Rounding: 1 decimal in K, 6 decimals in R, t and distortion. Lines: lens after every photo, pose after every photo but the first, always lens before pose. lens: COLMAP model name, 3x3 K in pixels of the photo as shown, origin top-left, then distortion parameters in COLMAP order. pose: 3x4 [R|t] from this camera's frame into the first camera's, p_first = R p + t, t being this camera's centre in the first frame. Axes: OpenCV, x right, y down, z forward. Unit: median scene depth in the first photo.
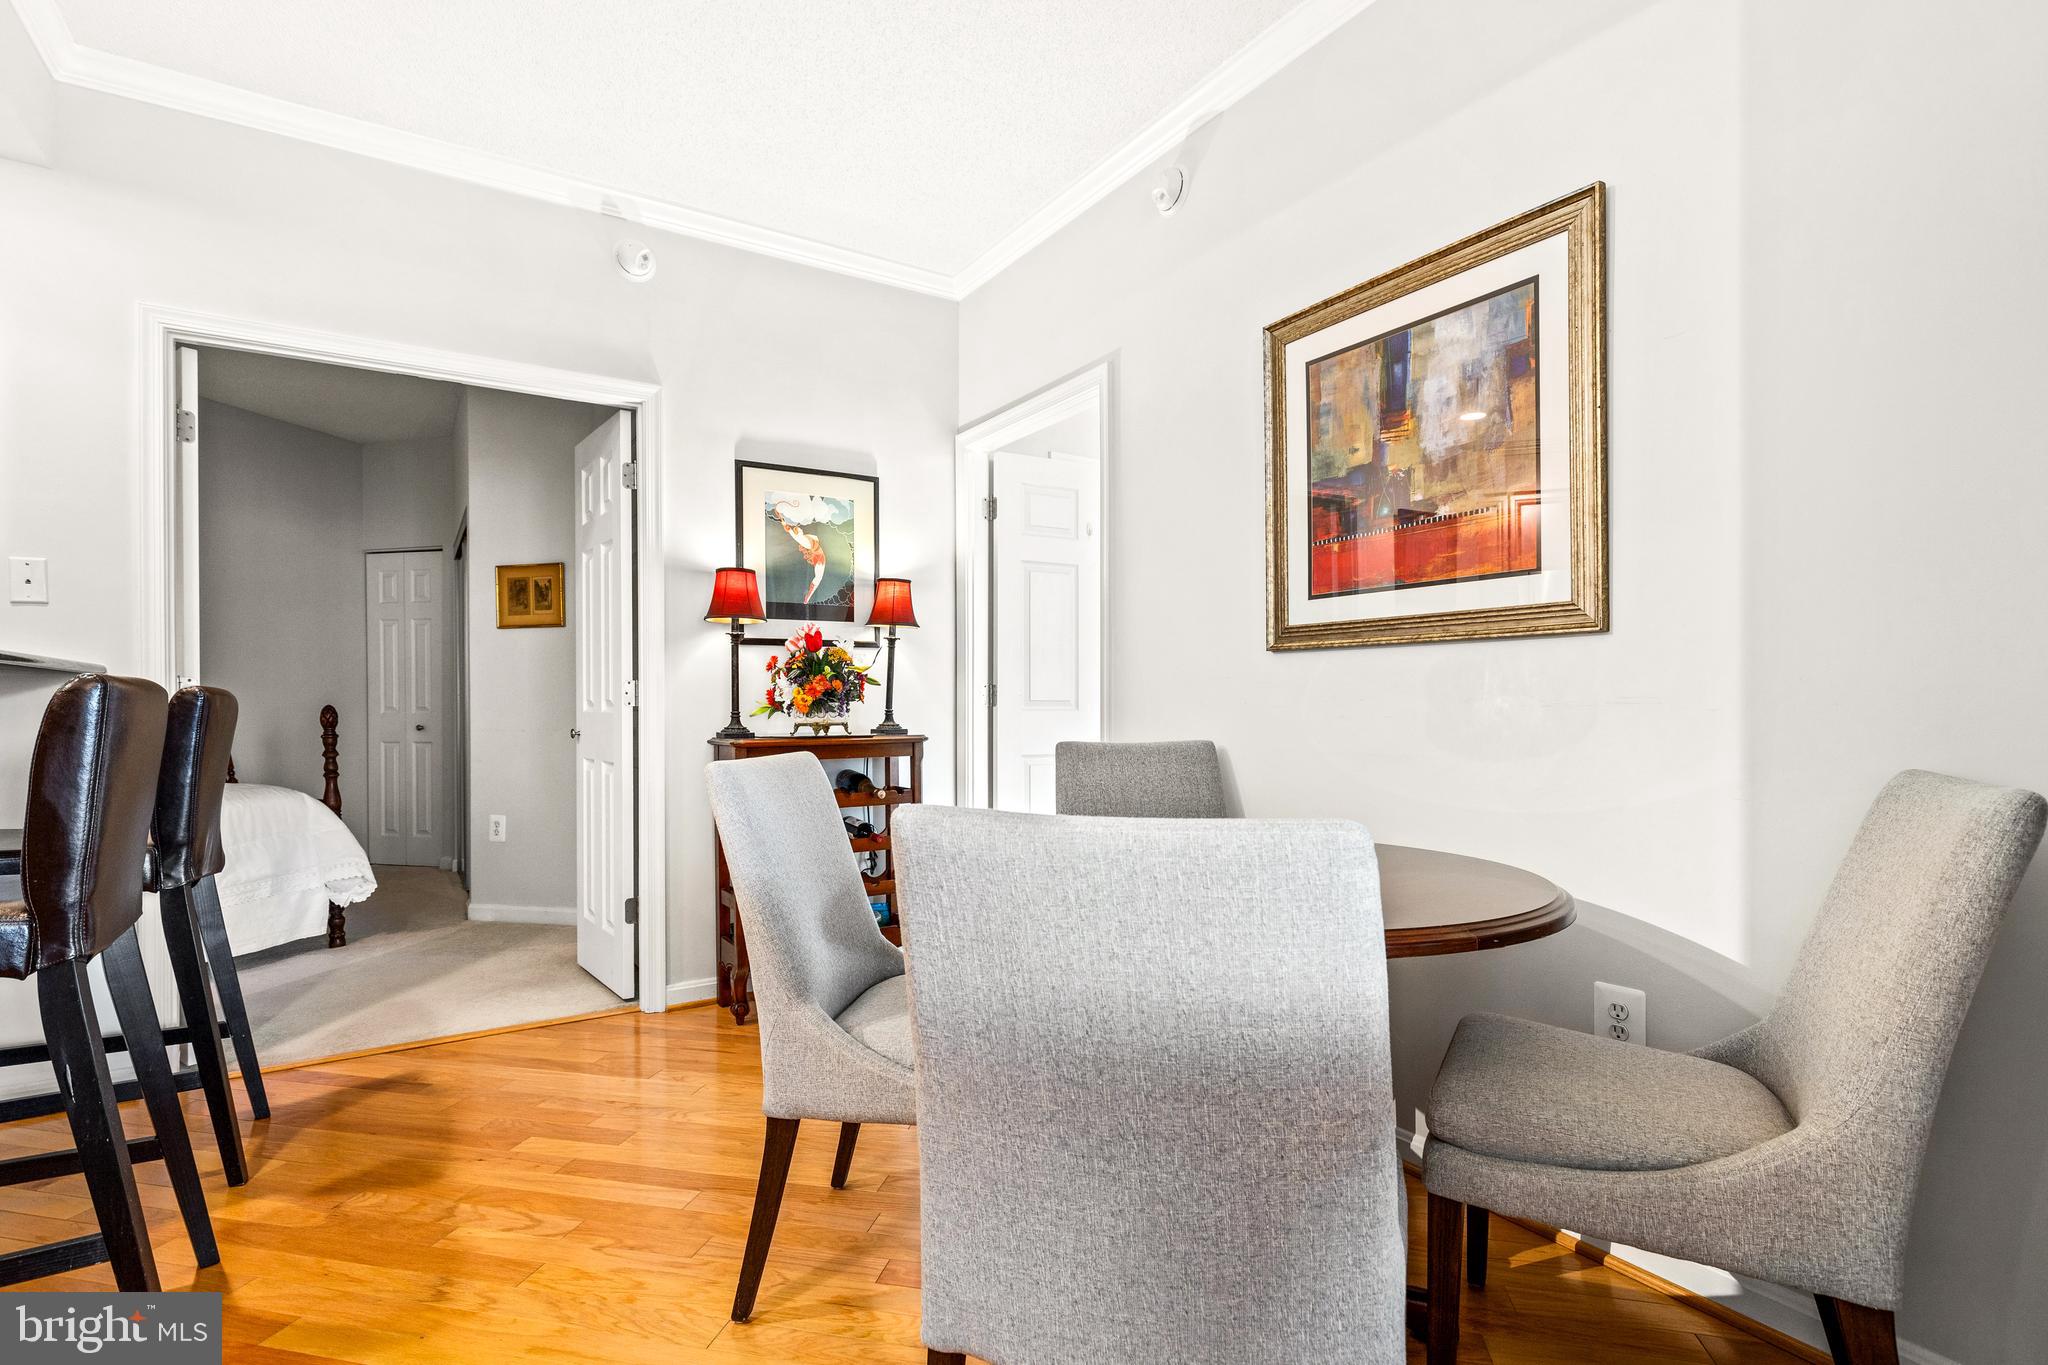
lens RADIAL K [[970.5, 0, 1024.0], [0, 970.5, 682.5], [0, 0, 1]] dist [0.002909, 0.000015]
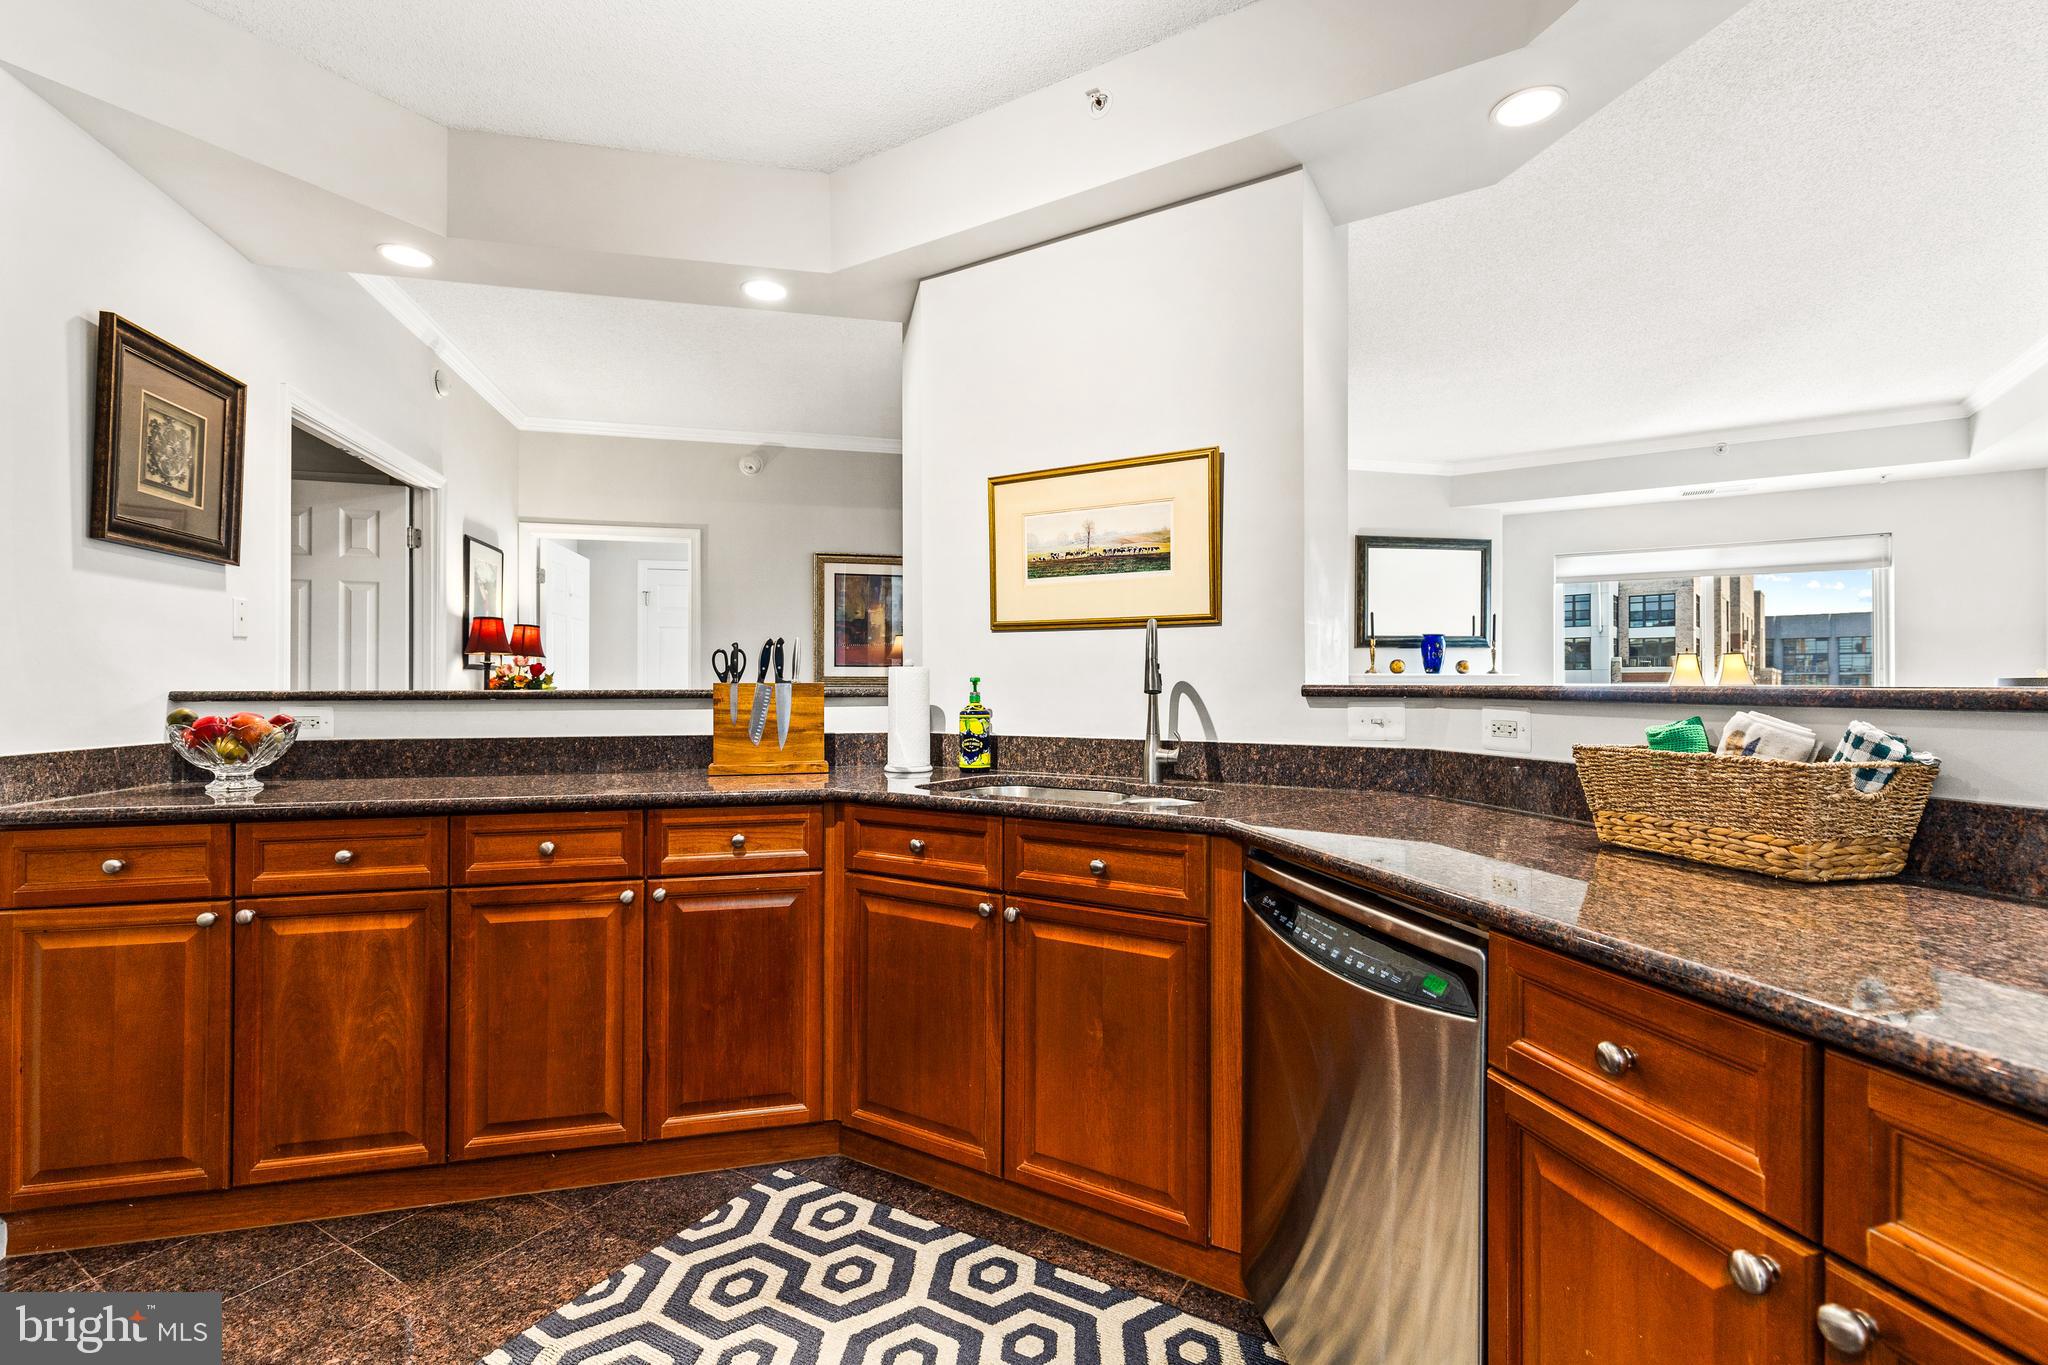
lens RADIAL K [[917.2, 0, 1016.7], [0, 917.2, 681.4], [0, 0, 1]] dist [0.005604, -0.000999]
pose [[0.326024, 0.017659, 0.945197, -1.769517], [-0.017477, 0.999767, -0.012650, -0.023160], [-0.945200, -0.012395, 0.326256, -0.231771]]
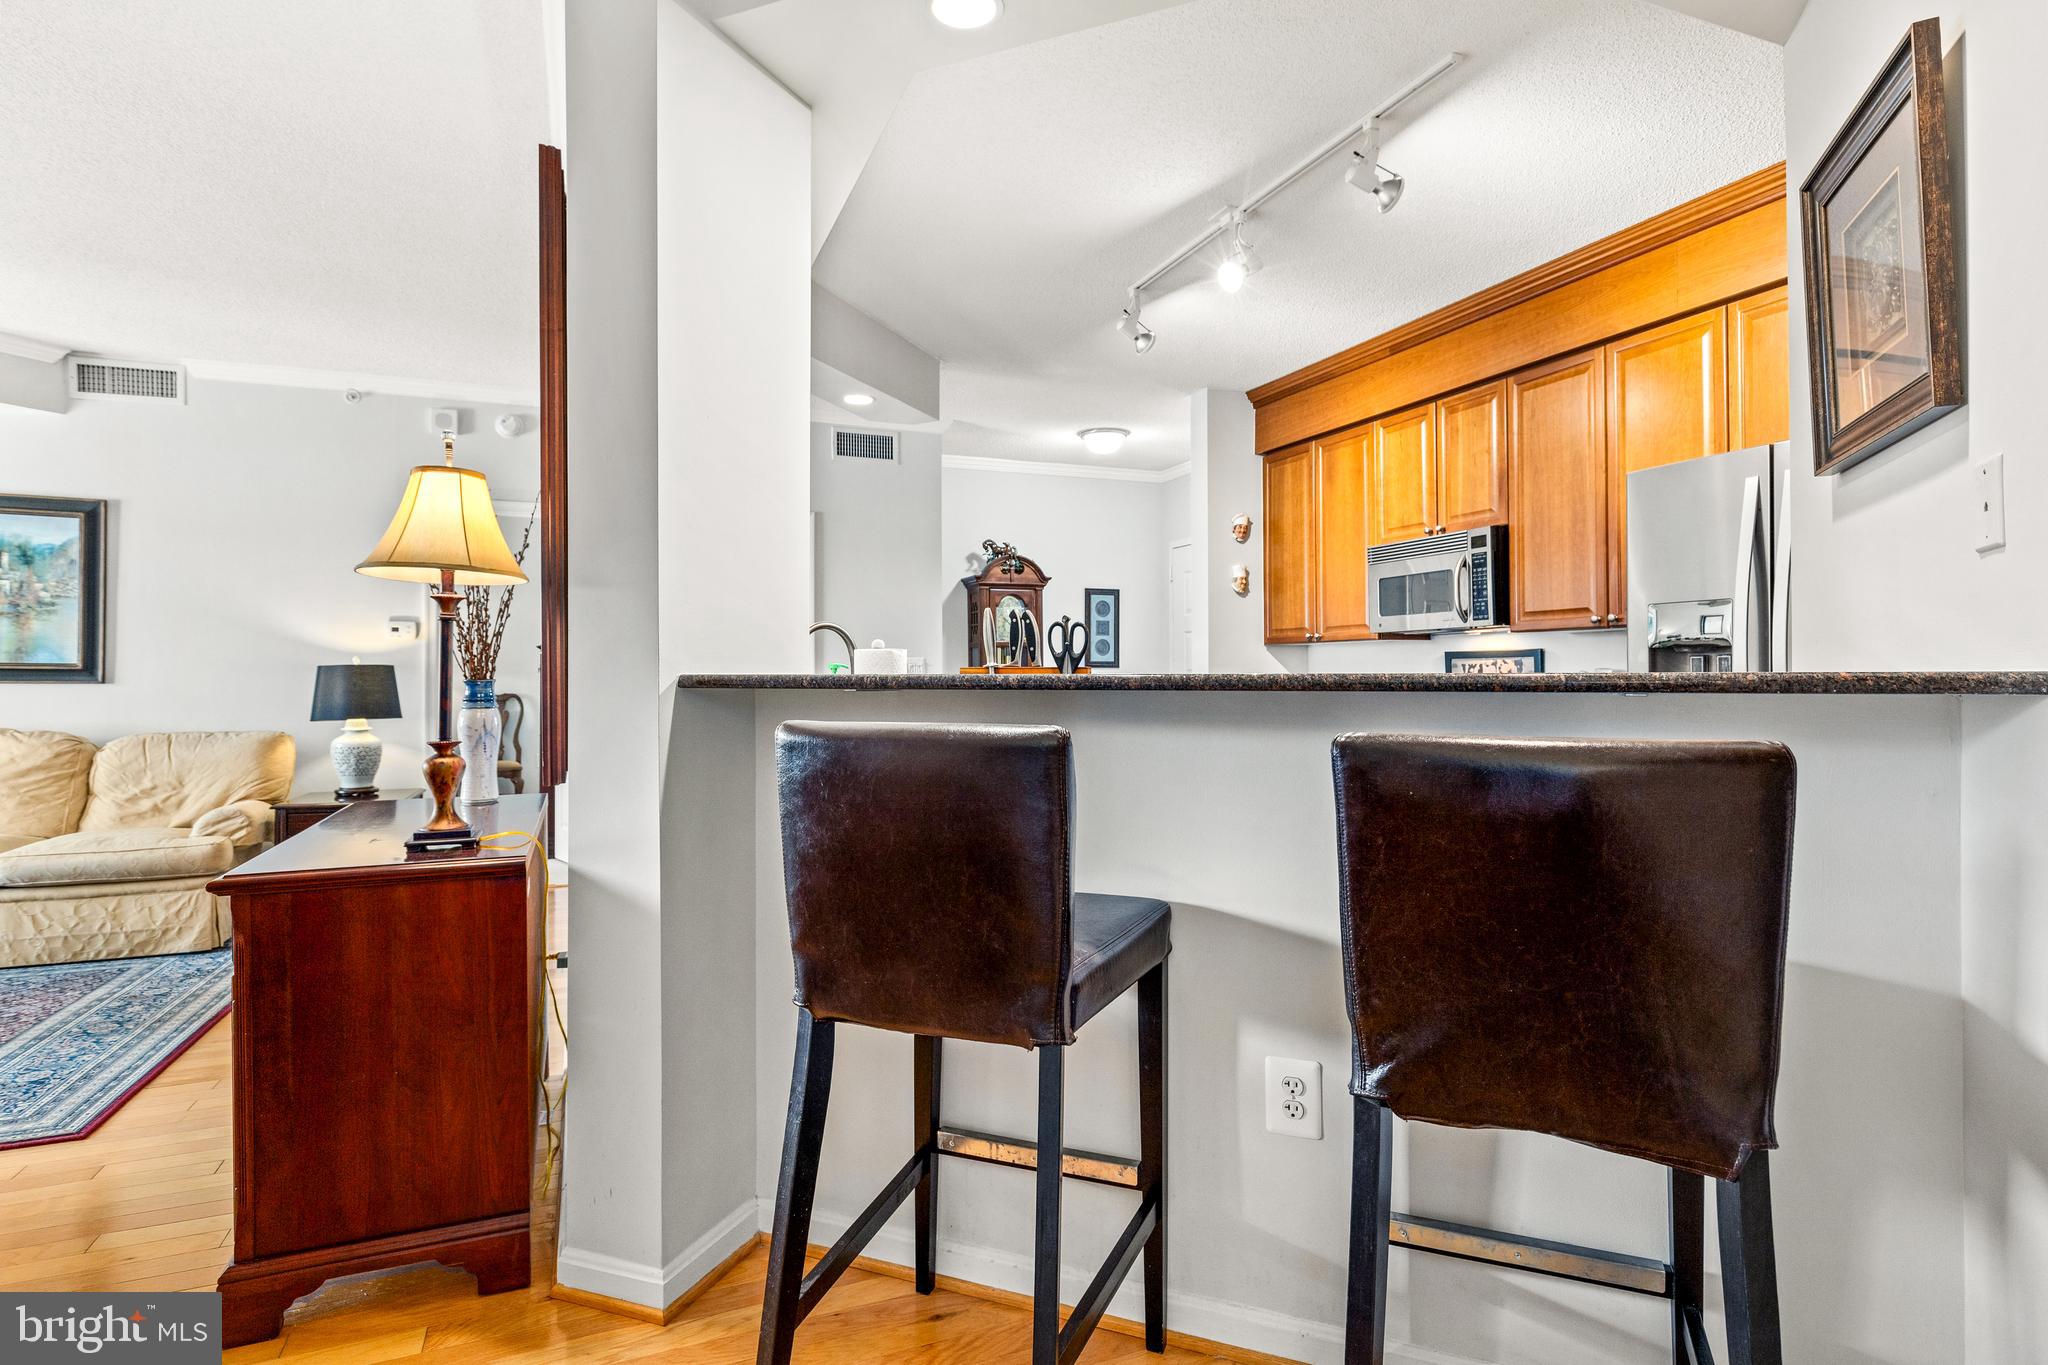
lens RADIAL K [[1058.4, 0, 1013.6], [0, 1058.4, 670.8], [0, 0, 1]] dist [-0.000228, 0.000905]
pose [[-0.823422, 0.010216, -0.567338, -0.317447], [0.020642, 0.999715, -0.011958, -0.016957], [0.567055, -0.021557, -0.823398, 1.159561]]
